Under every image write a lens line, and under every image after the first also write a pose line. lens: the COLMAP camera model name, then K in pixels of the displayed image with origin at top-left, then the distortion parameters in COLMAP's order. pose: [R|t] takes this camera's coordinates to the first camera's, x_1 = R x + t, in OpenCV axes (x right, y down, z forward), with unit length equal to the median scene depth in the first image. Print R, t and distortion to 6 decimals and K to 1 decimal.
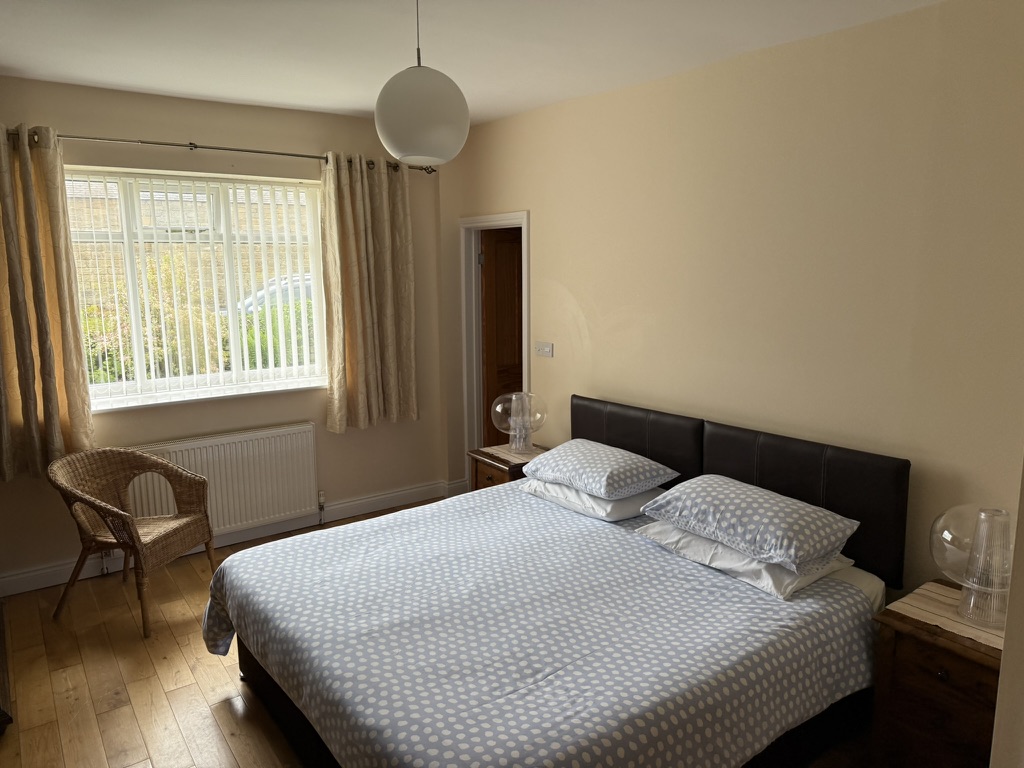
lens RADIAL K [[721.1, 0, 513.7], [0, 721.1, 383.3], [0, 0, 1]] dist [0.008635, -0.000516]
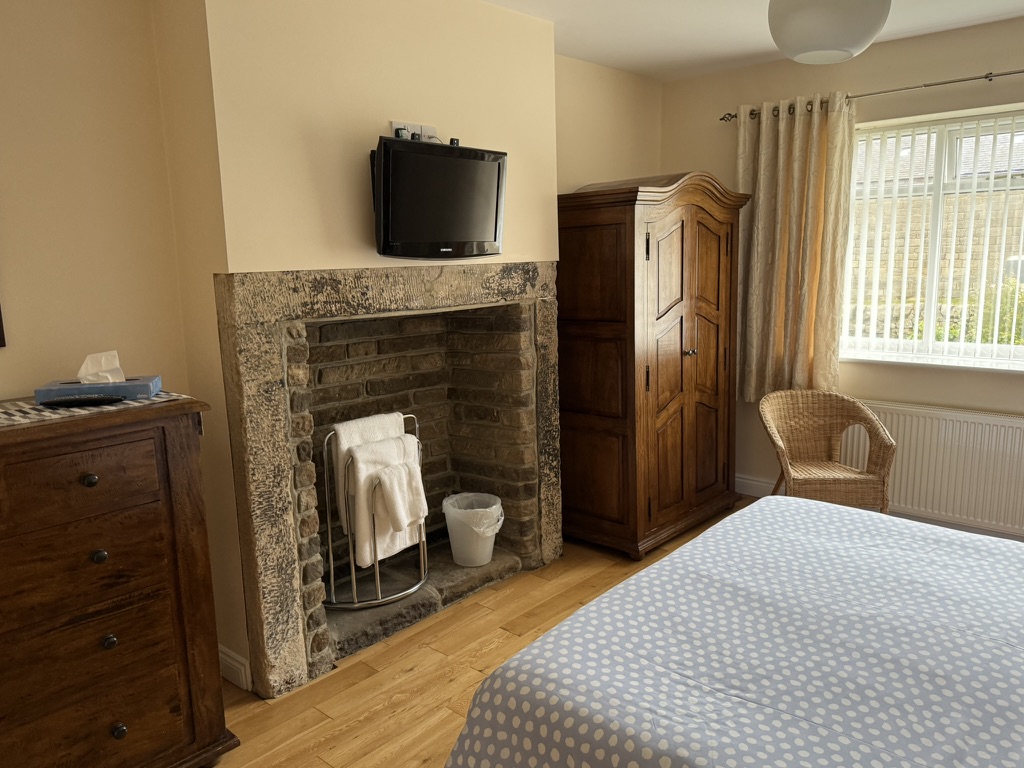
lens RADIAL K [[753.5, 0, 513.5], [0, 753.5, 383.2], [0, 0, 1]] dist [0.035031, 0.001503]
pose [[0.216952, 0.175261, -0.960320, 0.482747], [-0.153564, 0.977630, 0.143728, -0.013686], [0.964028, 0.116289, 0.239012, 0.332990]]
